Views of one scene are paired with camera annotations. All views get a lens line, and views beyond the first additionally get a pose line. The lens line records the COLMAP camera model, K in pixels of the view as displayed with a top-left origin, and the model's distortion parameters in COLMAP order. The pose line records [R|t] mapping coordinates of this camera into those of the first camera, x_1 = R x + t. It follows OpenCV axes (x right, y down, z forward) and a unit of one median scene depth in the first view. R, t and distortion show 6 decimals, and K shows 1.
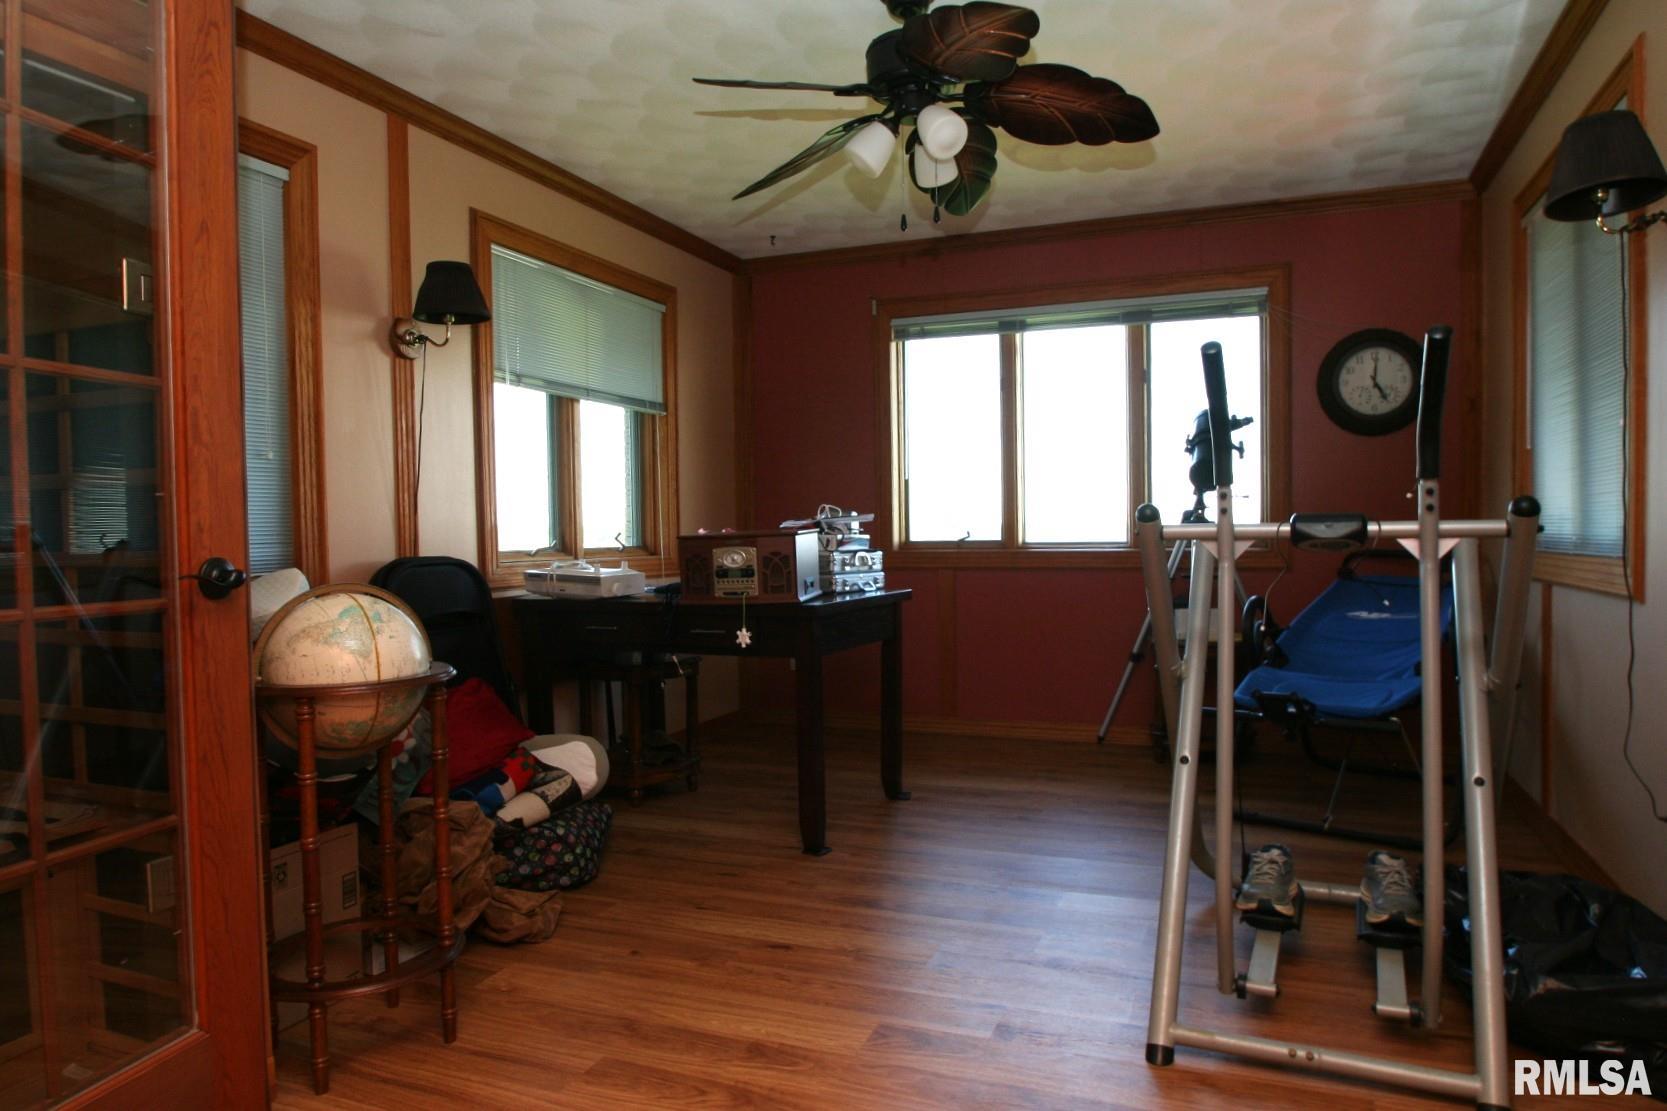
lens RADIAL K [[1038.2, 0, 834.1], [0, 1038.2, 557.3], [0, 0, 1]] dist [-0.036299, -0.001891]
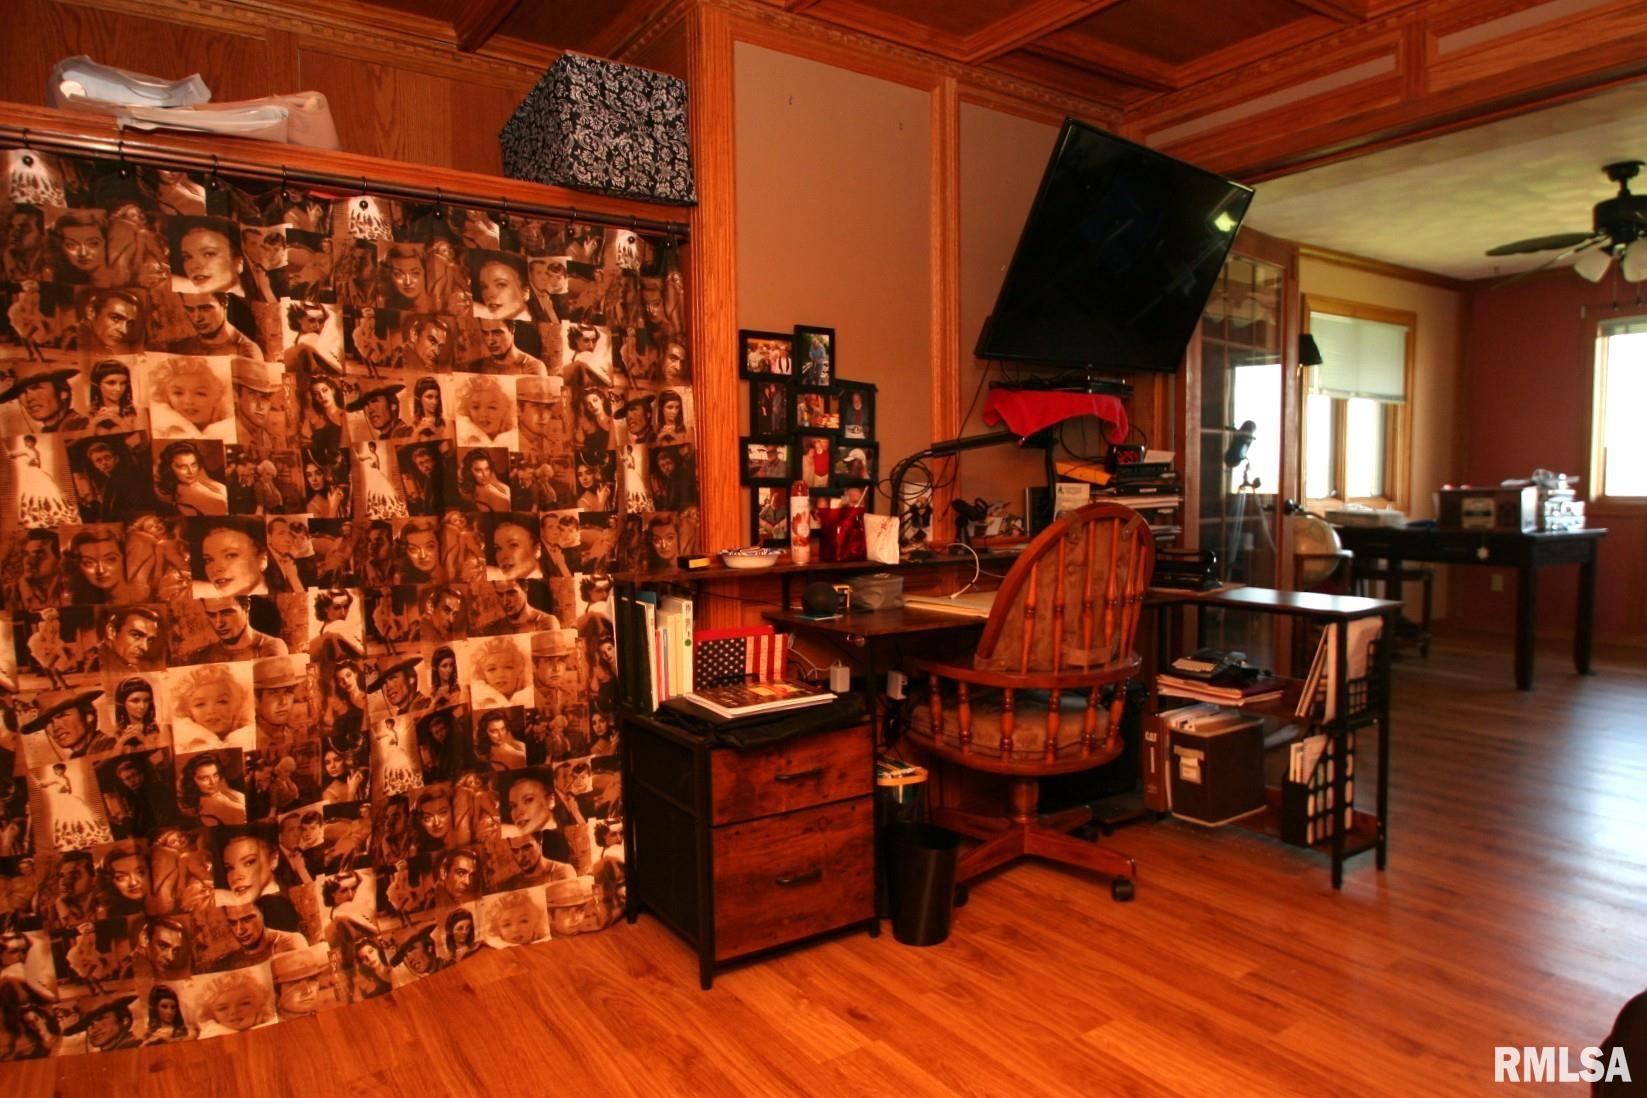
lens RADIAL K [[1025.8, 0, 825.9], [0, 1025.8, 557.6], [0, 0, 1]] dist [-0.036299, -0.001891]
pose [[0.833423, 0.046642, -0.550664, -0.060522], [-0.015899, 0.998043, 0.060472, 0.003301], [0.552407, -0.041644, 0.832534, -0.753224]]
